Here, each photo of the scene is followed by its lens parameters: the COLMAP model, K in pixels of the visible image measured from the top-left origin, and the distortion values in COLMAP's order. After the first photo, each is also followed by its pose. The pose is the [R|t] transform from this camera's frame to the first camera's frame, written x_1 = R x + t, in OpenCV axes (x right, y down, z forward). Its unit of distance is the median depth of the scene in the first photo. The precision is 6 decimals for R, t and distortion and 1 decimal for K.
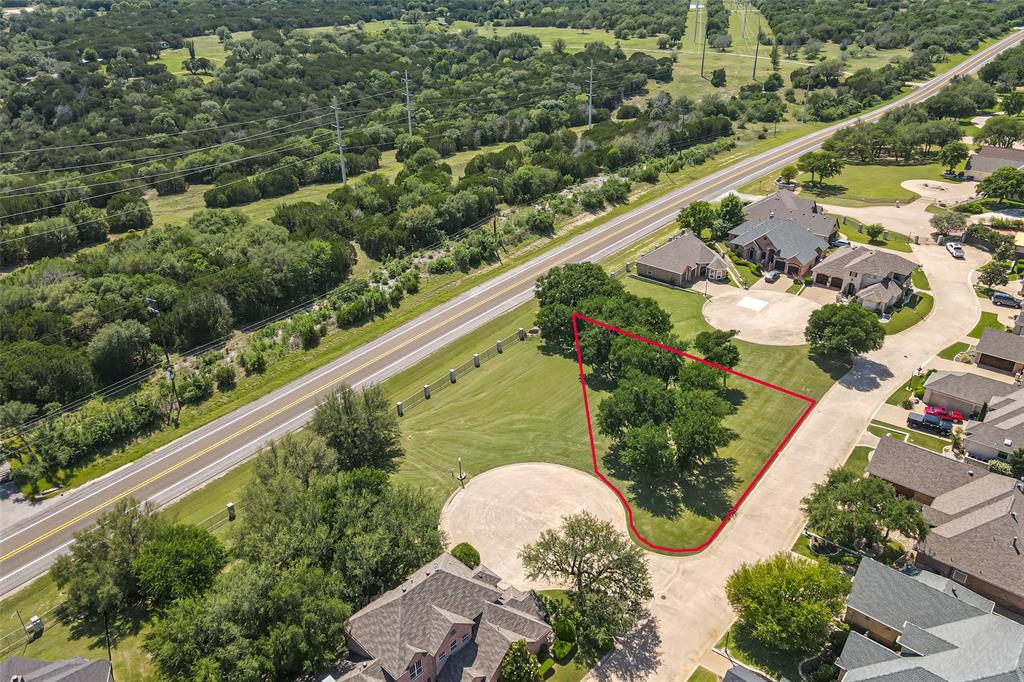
lens RADIAL K [[749.3, 0, 515.0], [0, 749.3, 339.2], [0, 0, 1]] dist [0.024867, 0.000406]
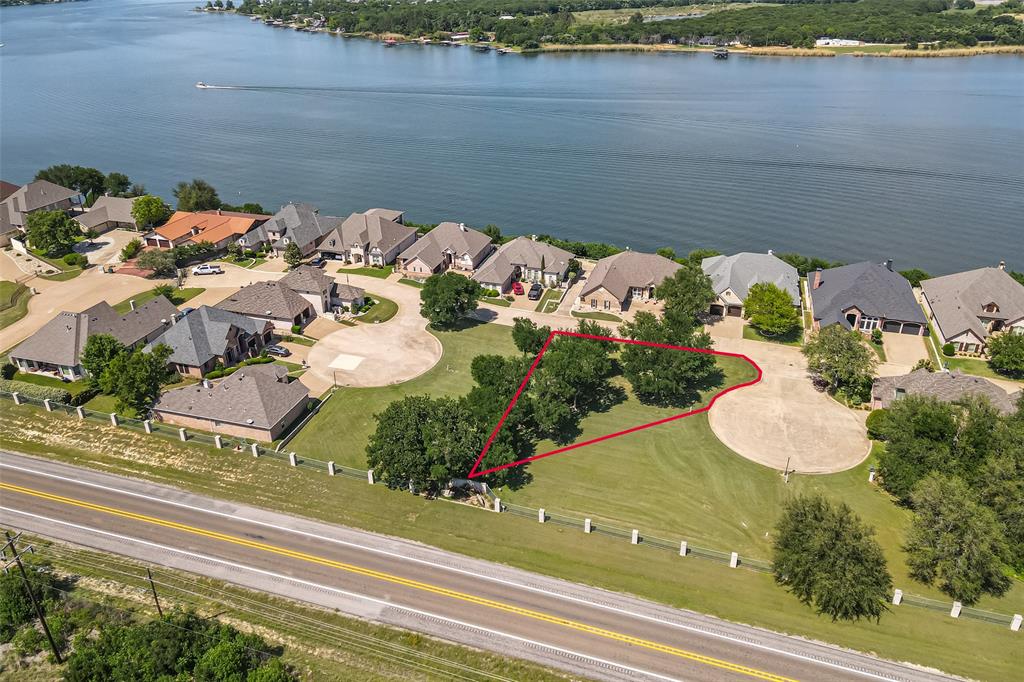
lens RADIAL K [[749.3, 0, 515.0], [0, 749.3, 339.2], [0, 0, 1]] dist [0.024867, 0.000406]
pose [[-0.397369, -0.403660, 0.824110, -0.423483], [0.439755, 0.704458, 0.557094, -0.412664], [-0.805428, 0.583778, -0.102418, 0.792221]]
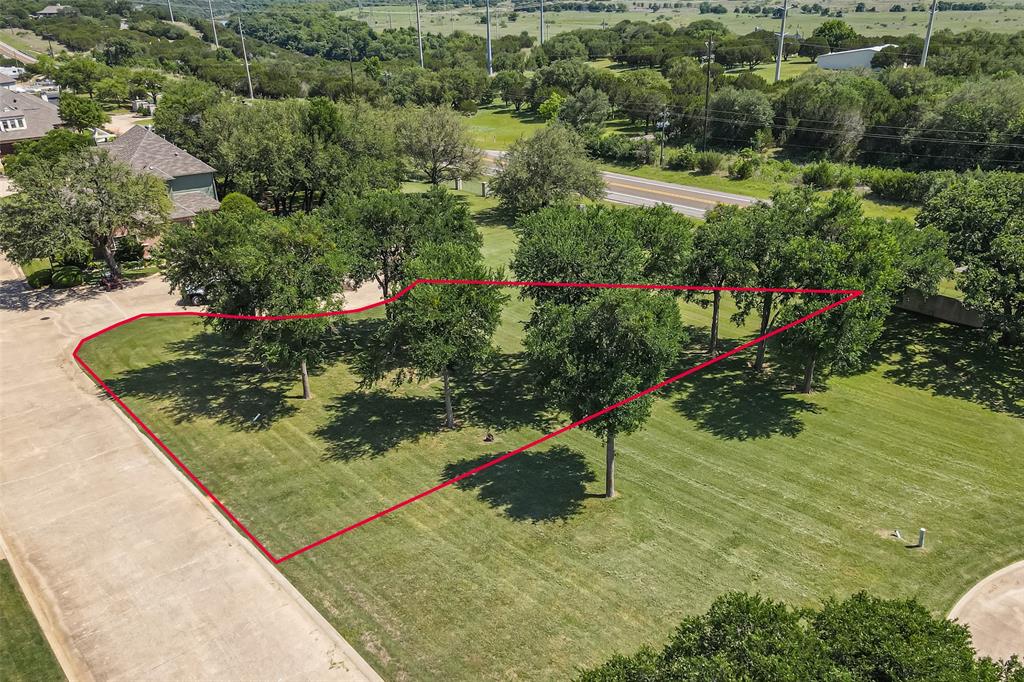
lens RADIAL K [[749.3, 0, 515.0], [0, 749.3, 339.2], [0, 0, 1]] dist [0.024867, 0.000406]
pose [[-0.171335, 0.403944, -0.898595, 0.349955], [-0.447853, 0.780467, 0.436234, -0.047824], [0.877538, 0.477181, 0.047186, 0.656229]]
